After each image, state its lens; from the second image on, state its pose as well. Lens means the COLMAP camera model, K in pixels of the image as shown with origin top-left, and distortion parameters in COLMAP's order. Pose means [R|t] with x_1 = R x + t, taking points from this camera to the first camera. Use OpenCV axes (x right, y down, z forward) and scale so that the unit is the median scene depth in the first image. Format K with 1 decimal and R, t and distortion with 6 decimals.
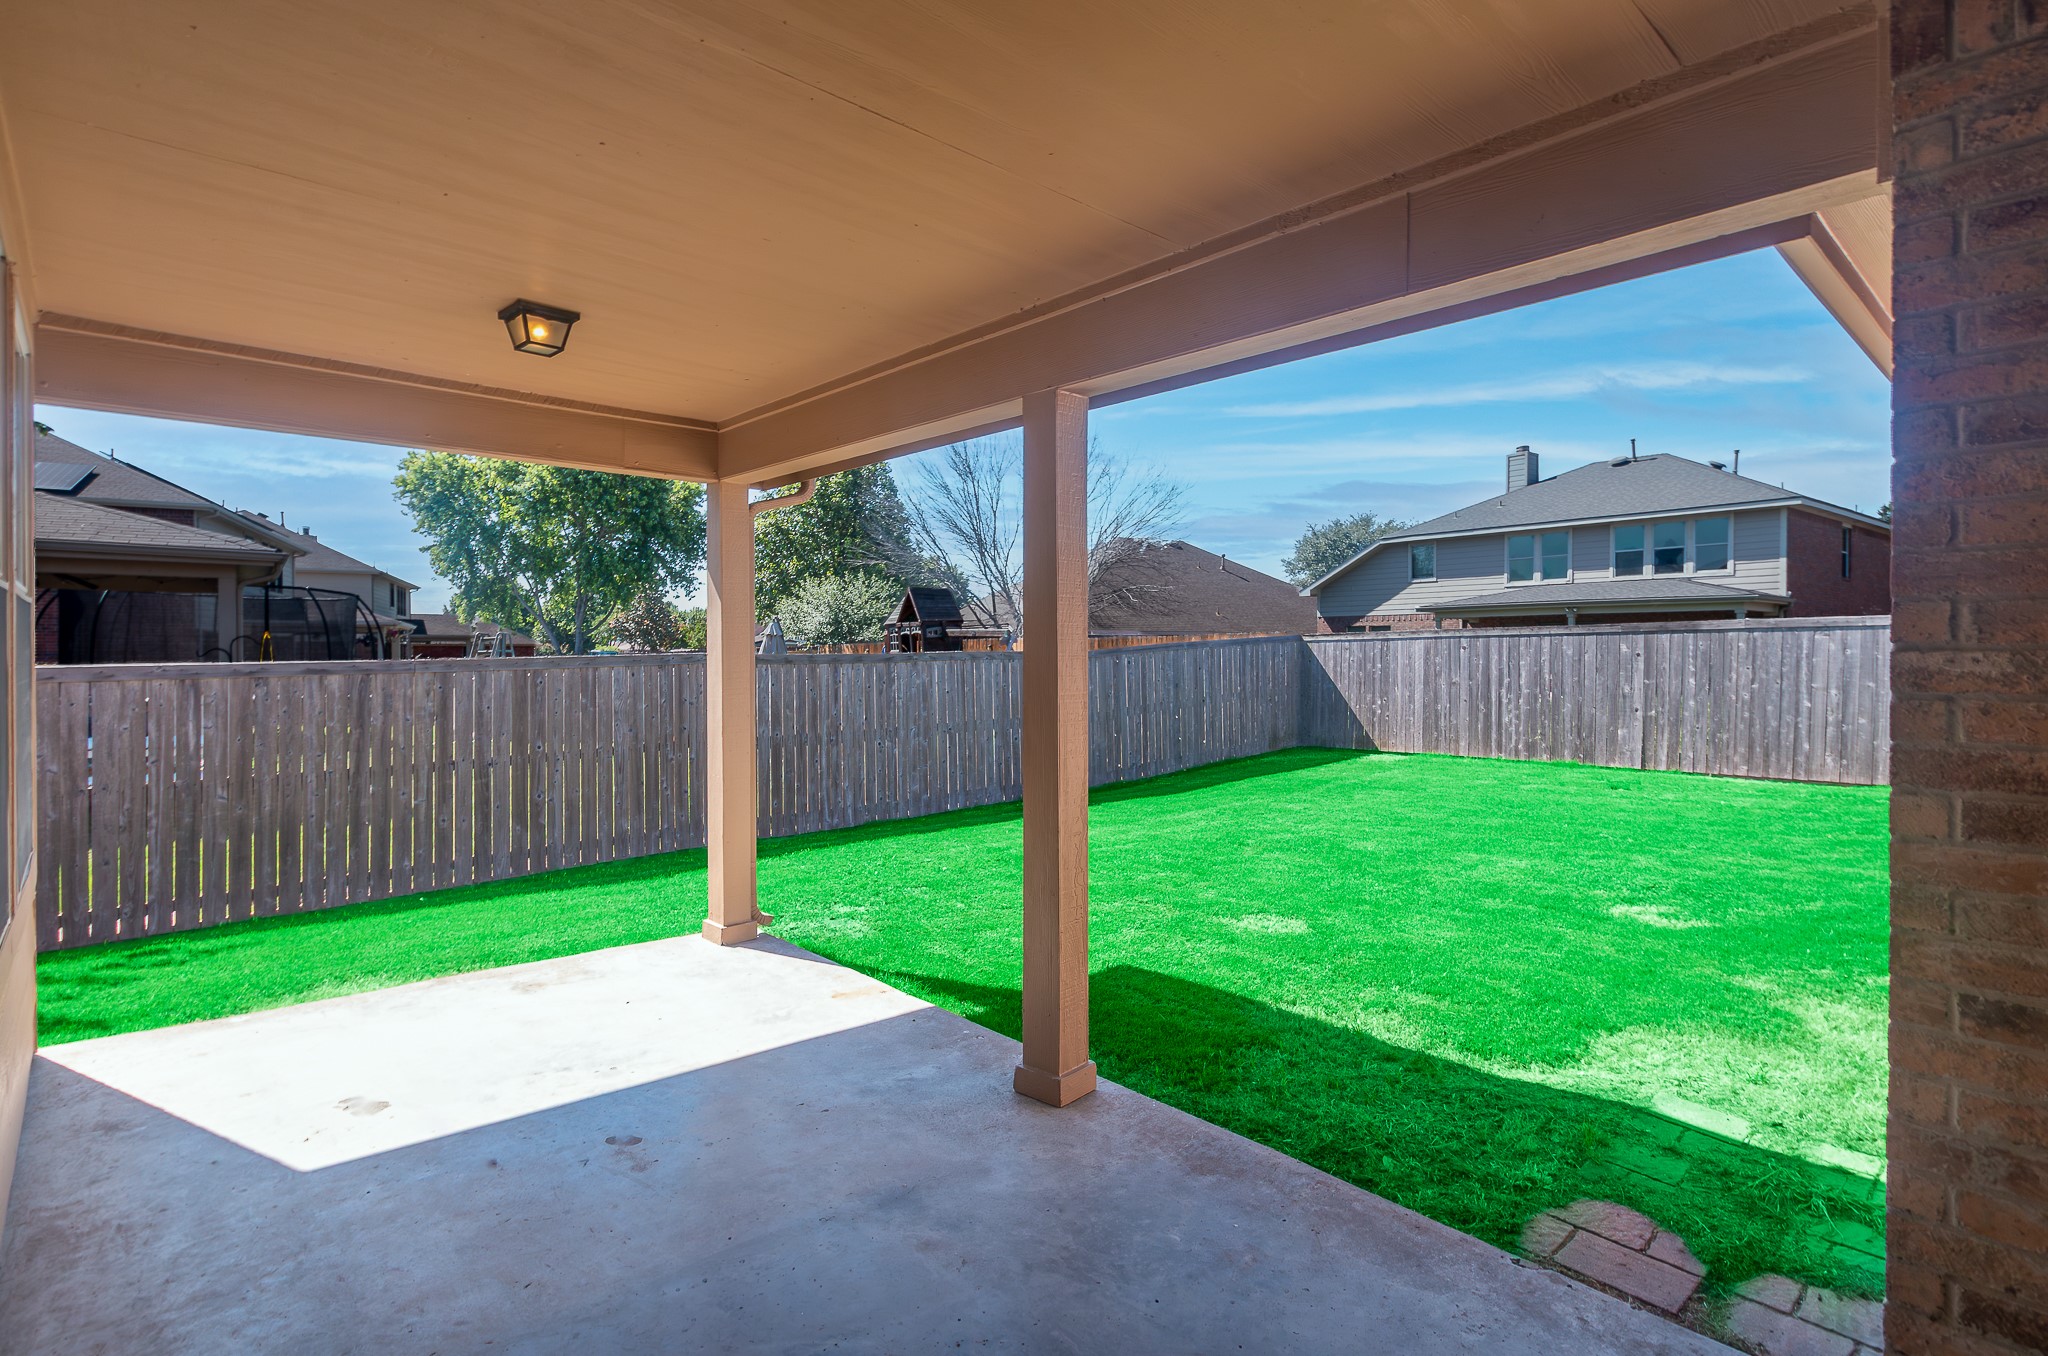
lens RADIAL K [[1010.6, 0, 1021.1], [0, 1010.6, 655.6], [0, 0, 1]] dist [0.001152, 0.000120]
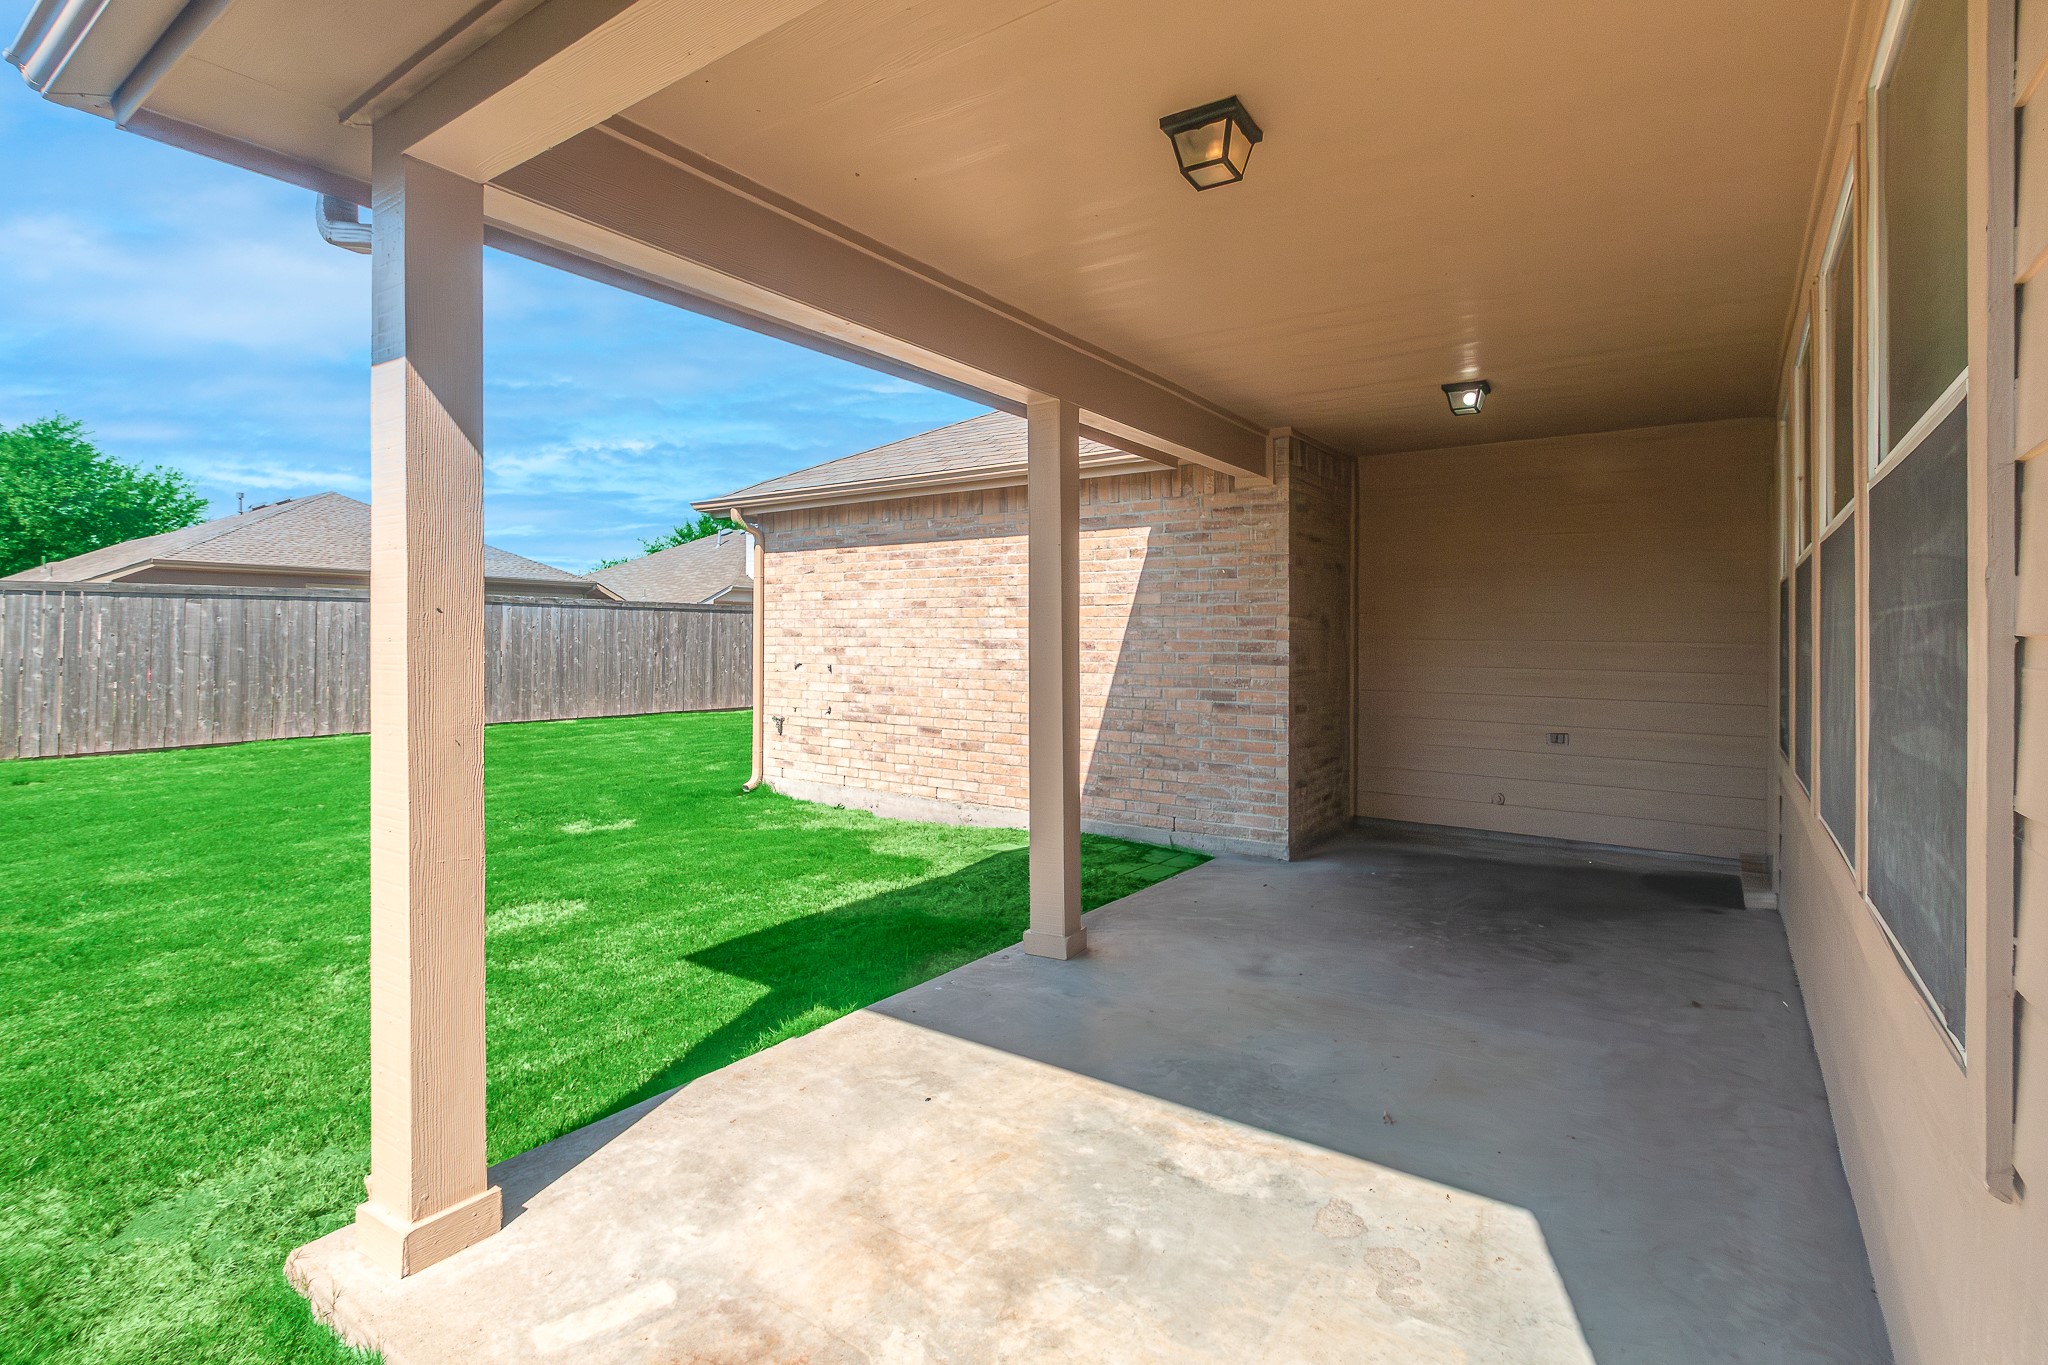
lens RADIAL K [[972.5, 0, 1021.8], [0, 972.5, 631.1], [0, 0, 1]] dist [-0.001998, -0.000220]
pose [[-0.208544, 0.003514, 0.978007, -0.344611], [-0.004004, 0.999982, -0.004446, 0.009731], [-0.978005, -0.004843, -0.208527, 0.386461]]
